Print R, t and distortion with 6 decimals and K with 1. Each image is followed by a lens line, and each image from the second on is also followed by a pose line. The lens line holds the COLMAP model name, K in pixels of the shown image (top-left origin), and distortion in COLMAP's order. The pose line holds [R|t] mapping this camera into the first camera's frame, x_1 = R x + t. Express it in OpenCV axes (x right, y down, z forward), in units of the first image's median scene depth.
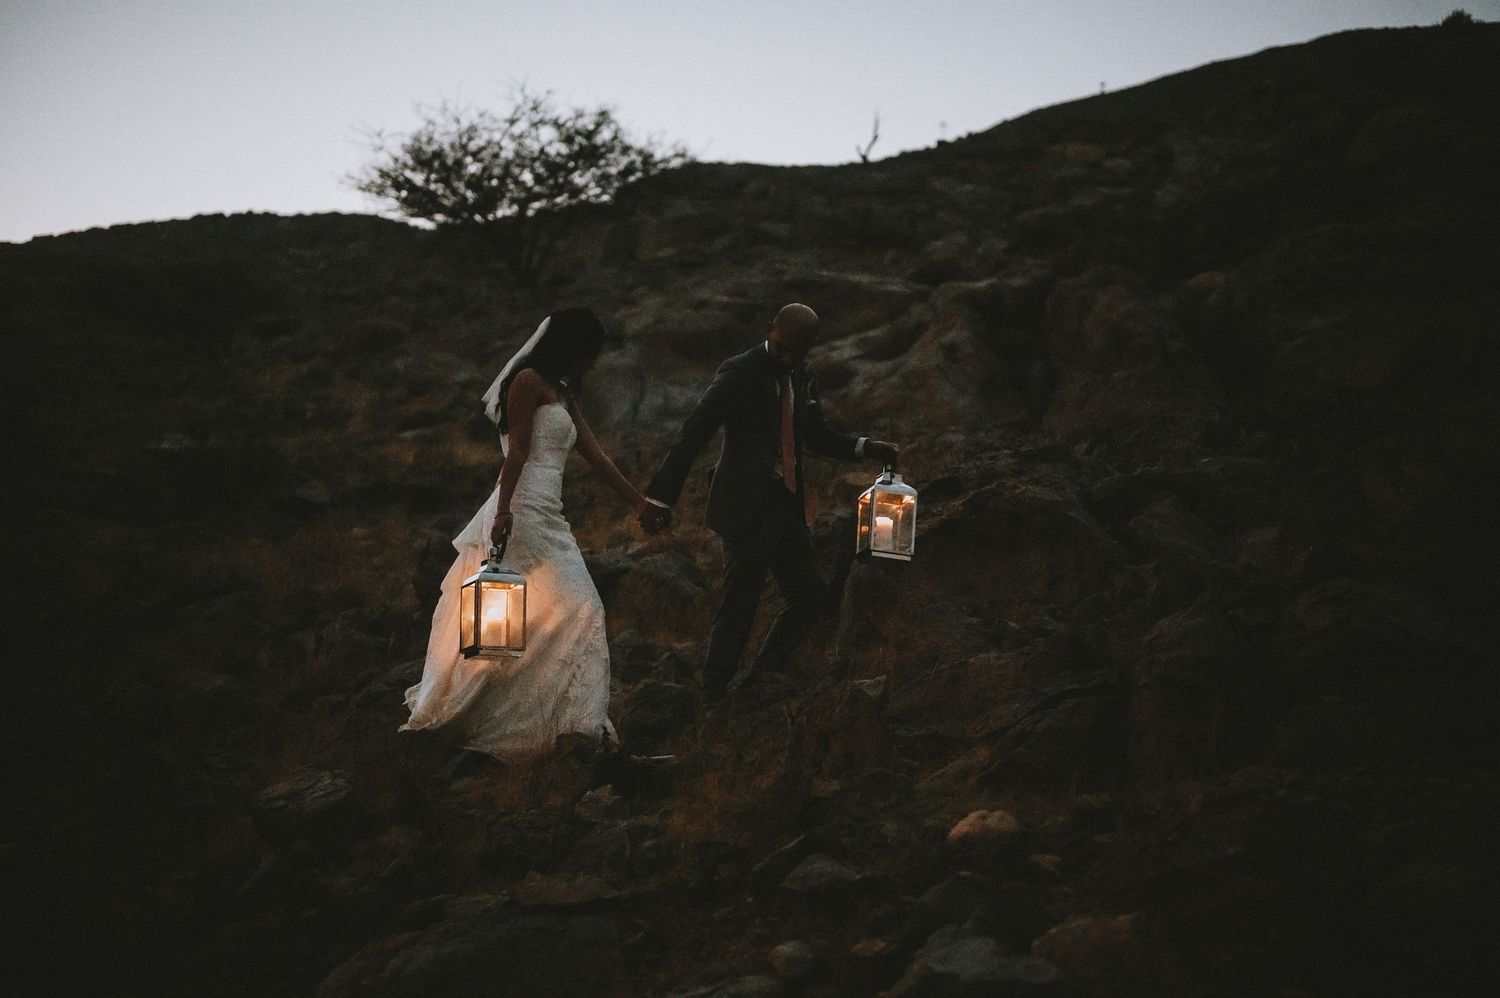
lens RADIAL K [[2168.2, 0, 739.9], [0, 2168.2, 476.2], [0, 0, 1]] dist [0.022035, -0.008080]
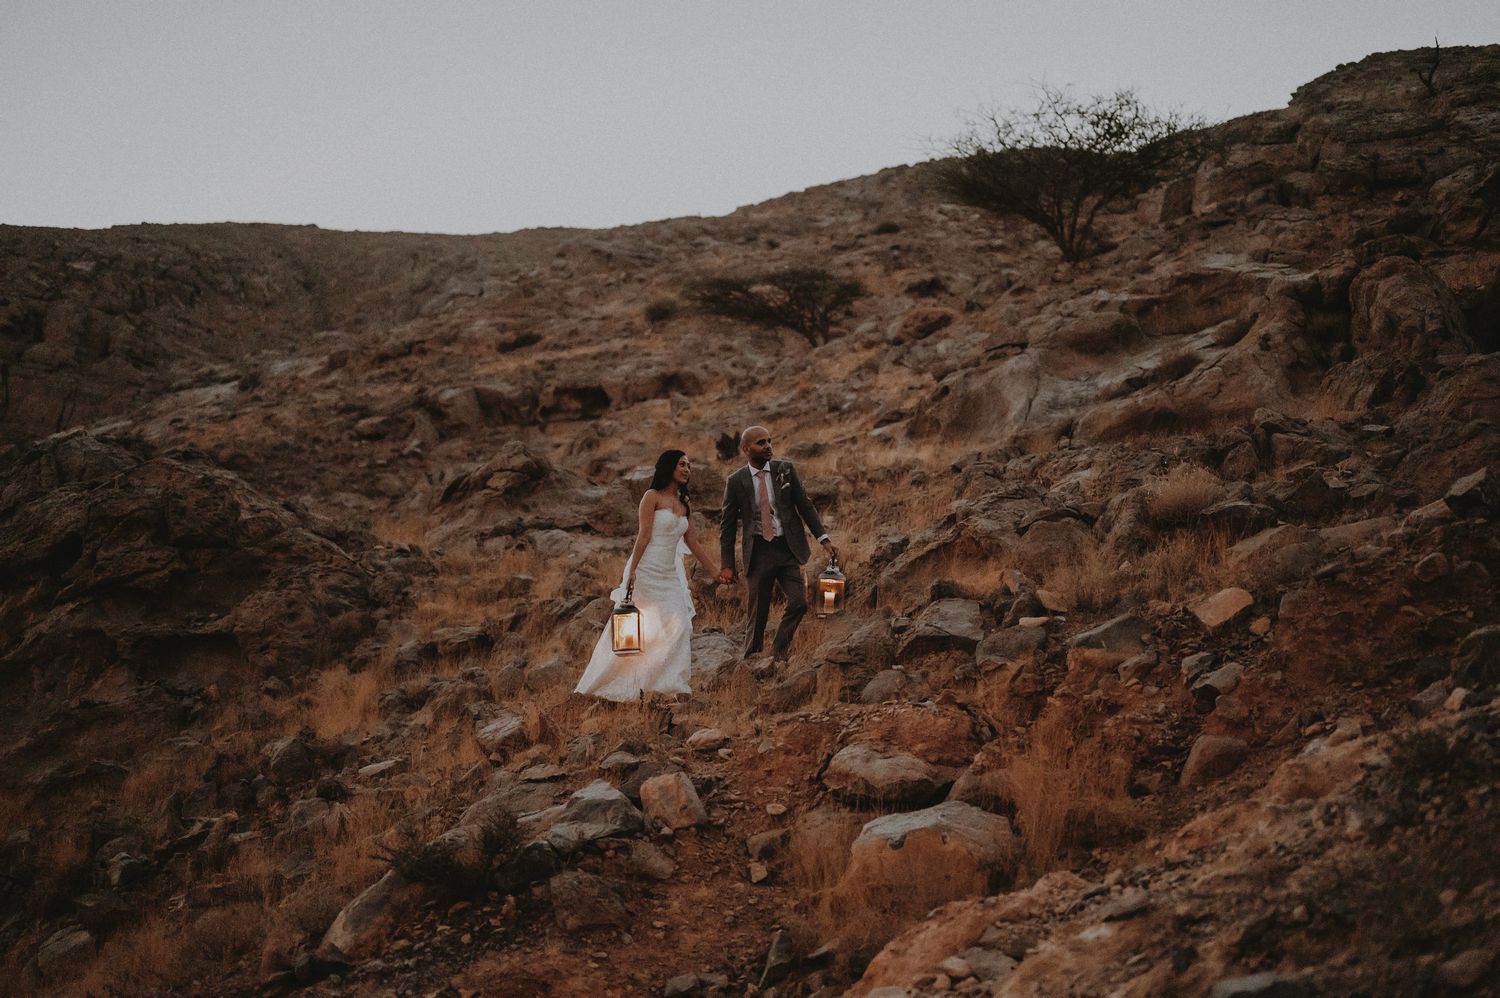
lens RADIAL K [[2168.2, 0, 739.9], [0, 2168.2, 476.2], [0, 0, 1]] dist [0.022035, -0.008080]
pose [[0.943183, -0.070798, -0.324644, 0.184149], [0.082465, 0.996344, 0.022303, -0.029592], [0.321878, -0.047808, 0.945573, -0.212235]]
